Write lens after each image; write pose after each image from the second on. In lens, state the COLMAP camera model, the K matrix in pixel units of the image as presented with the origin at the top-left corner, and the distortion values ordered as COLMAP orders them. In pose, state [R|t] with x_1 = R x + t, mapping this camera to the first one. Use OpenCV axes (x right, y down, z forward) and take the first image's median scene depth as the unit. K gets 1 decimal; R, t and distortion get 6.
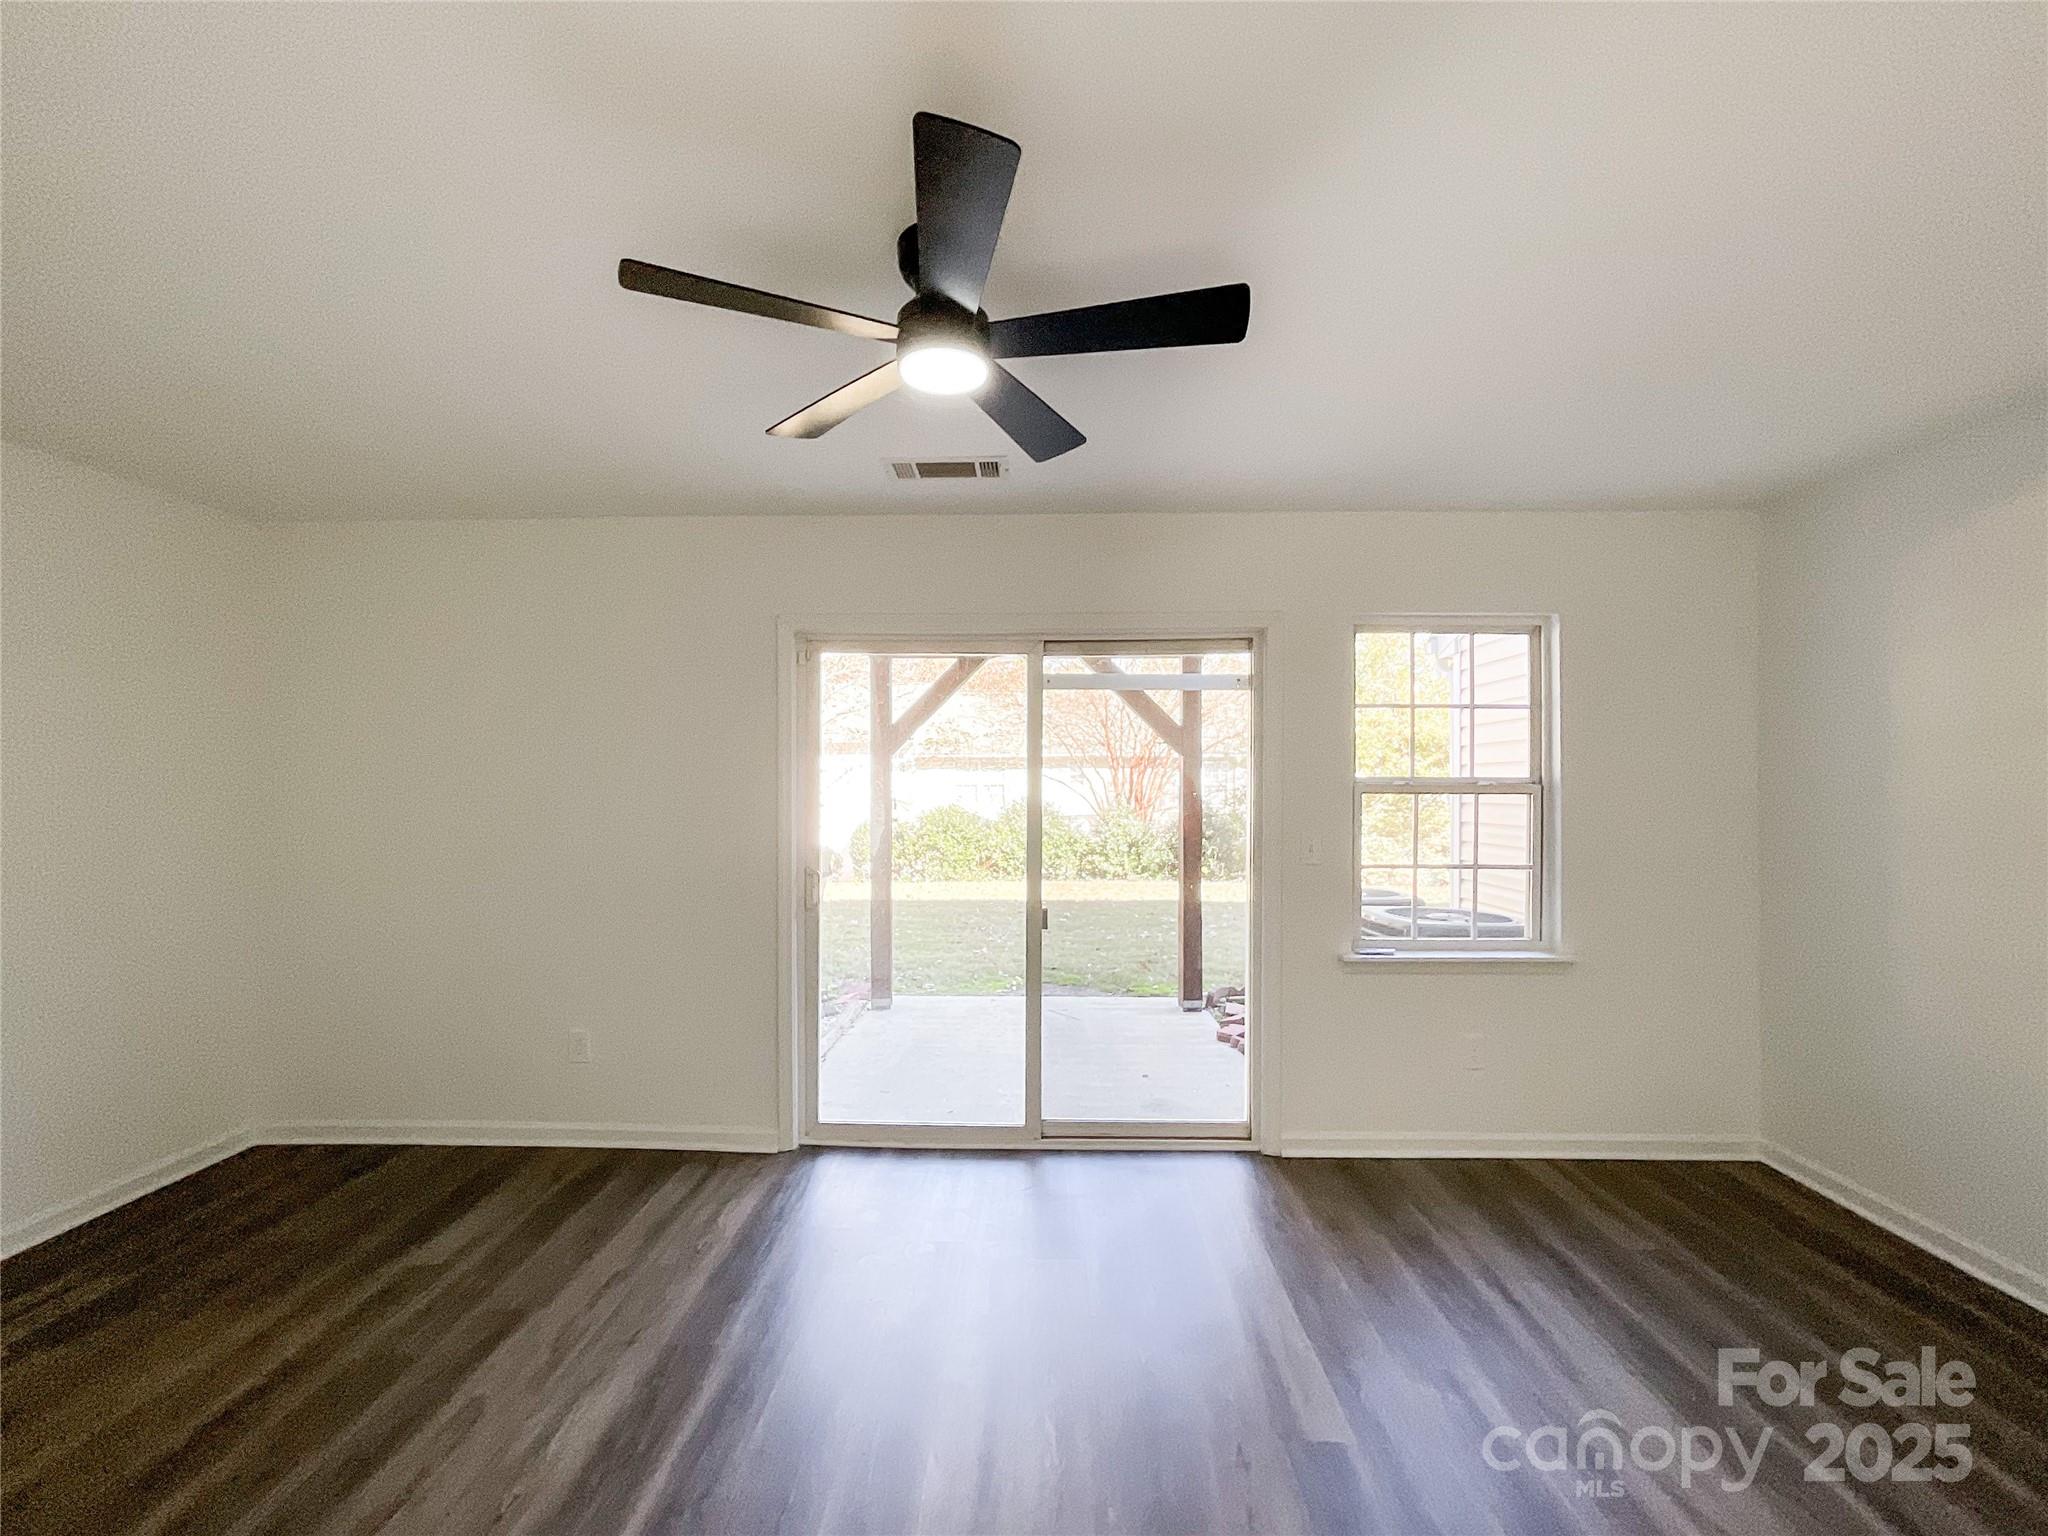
lens RADIAL K [[850.7, 0, 1024.0], [0, 850.7, 768.0], [0, 0, 1]] dist [-0.027607, 0.012549]
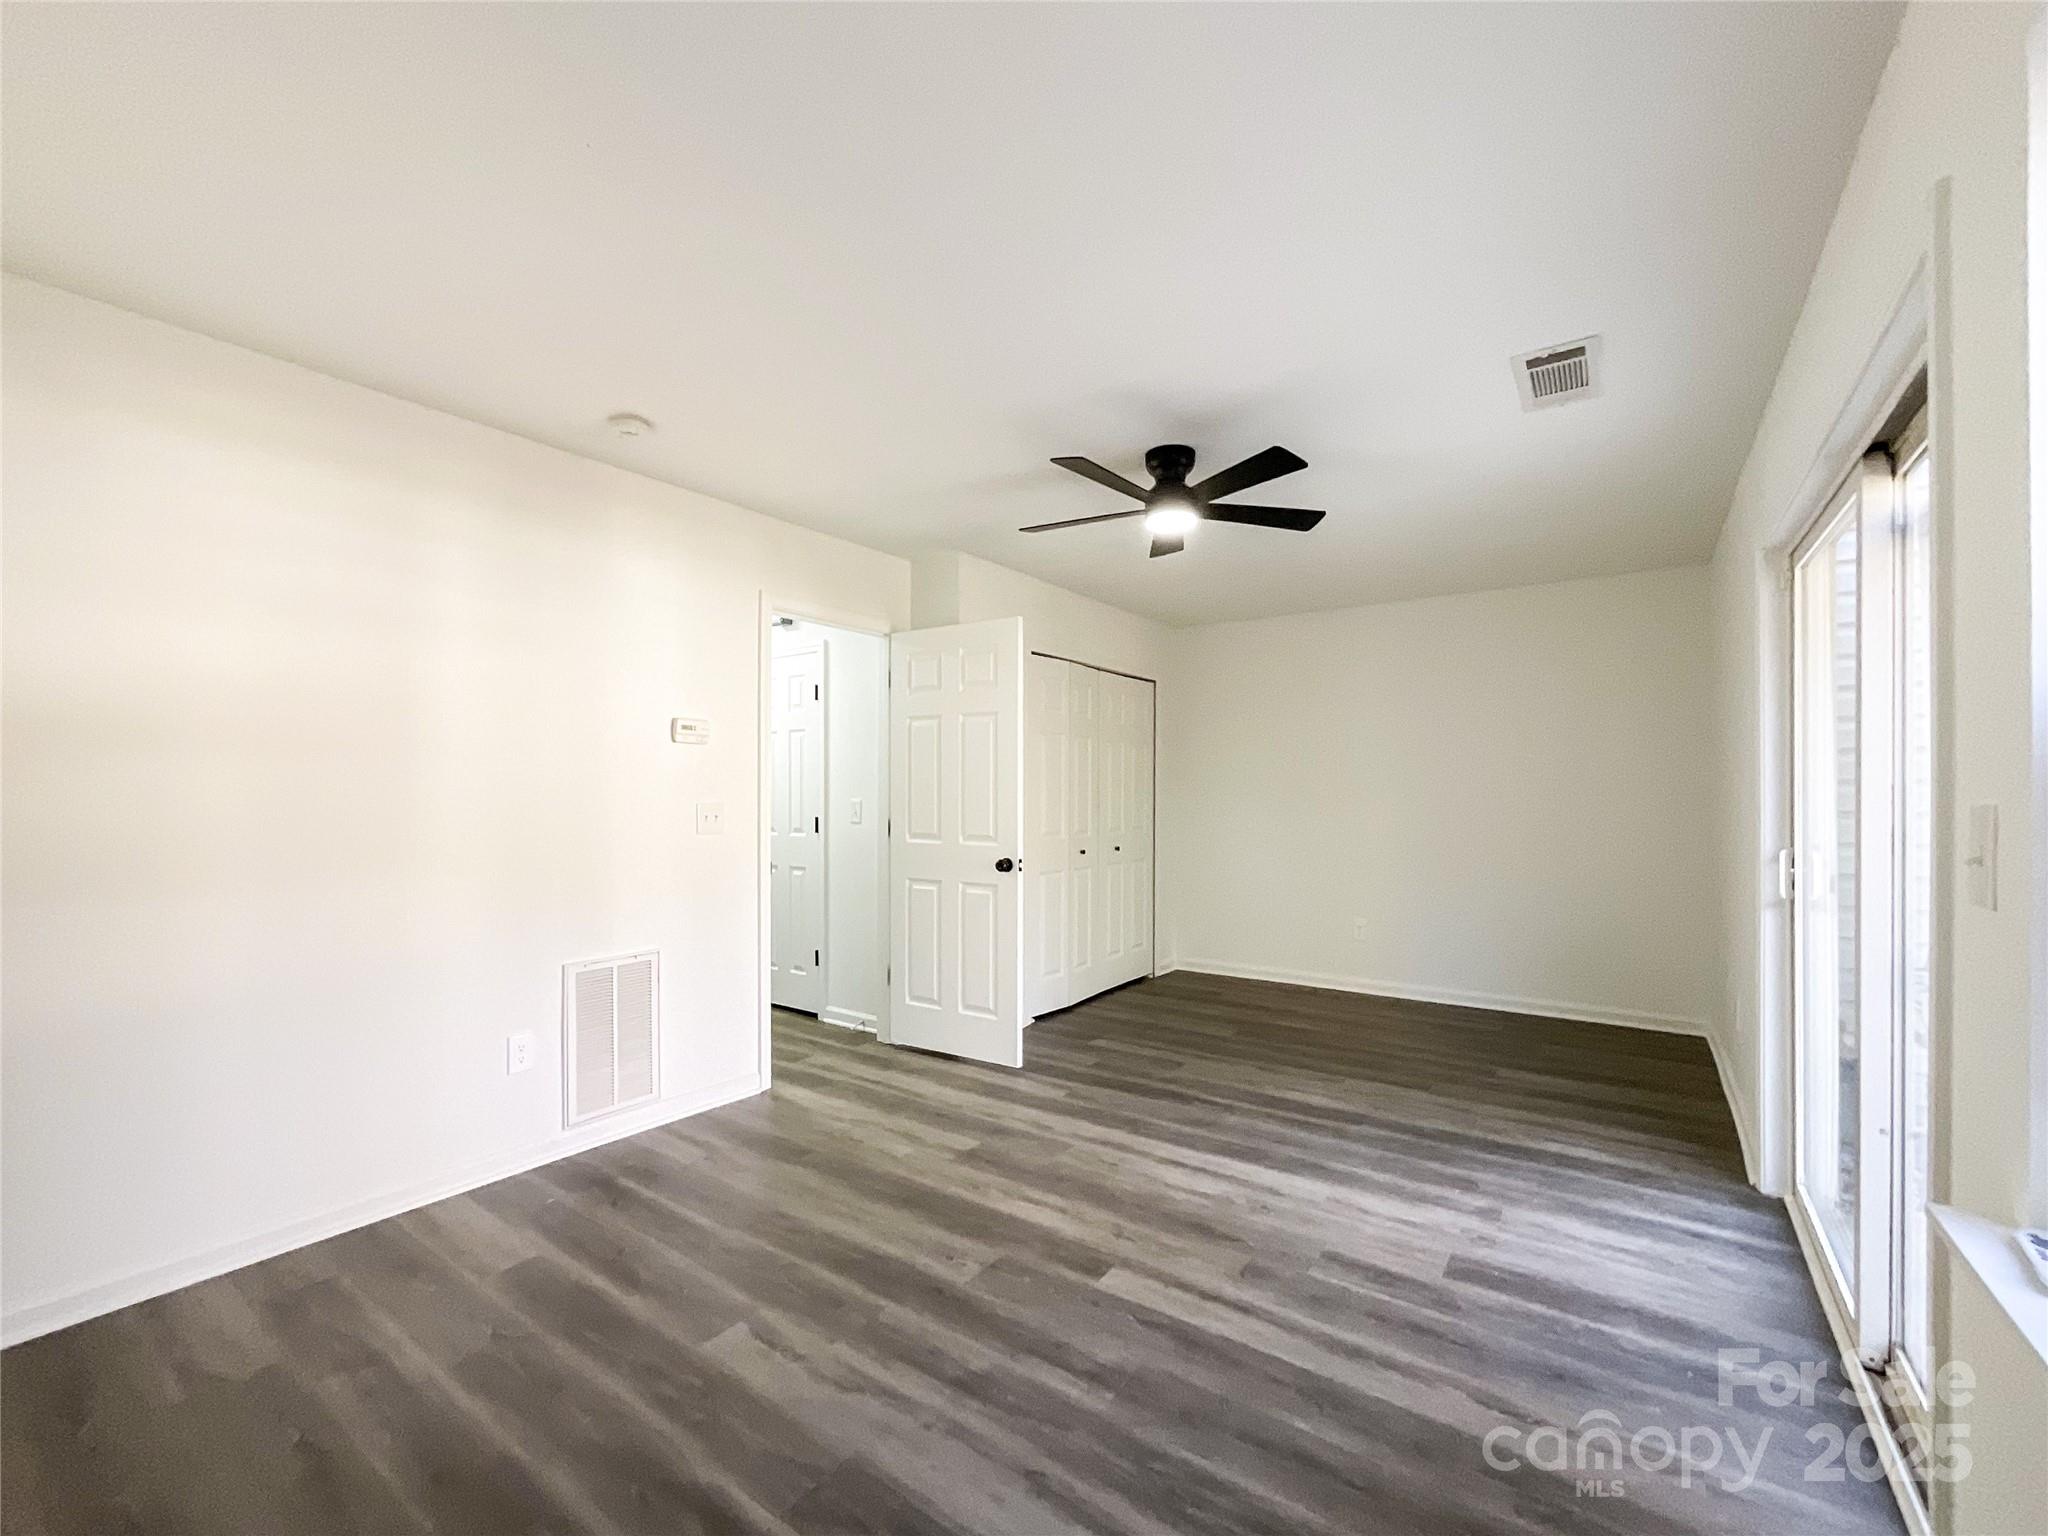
lens RADIAL K [[850.7, 0, 1024.0], [0, 850.7, 768.0], [0, 0, 1]] dist [-0.027607, 0.012549]
pose [[-0.580032, -0.024079, -0.814237, 1.143344], [0.026158, 0.998497, -0.048162, 0.088855], [0.814173, -0.049235, -0.578531, 1.298604]]
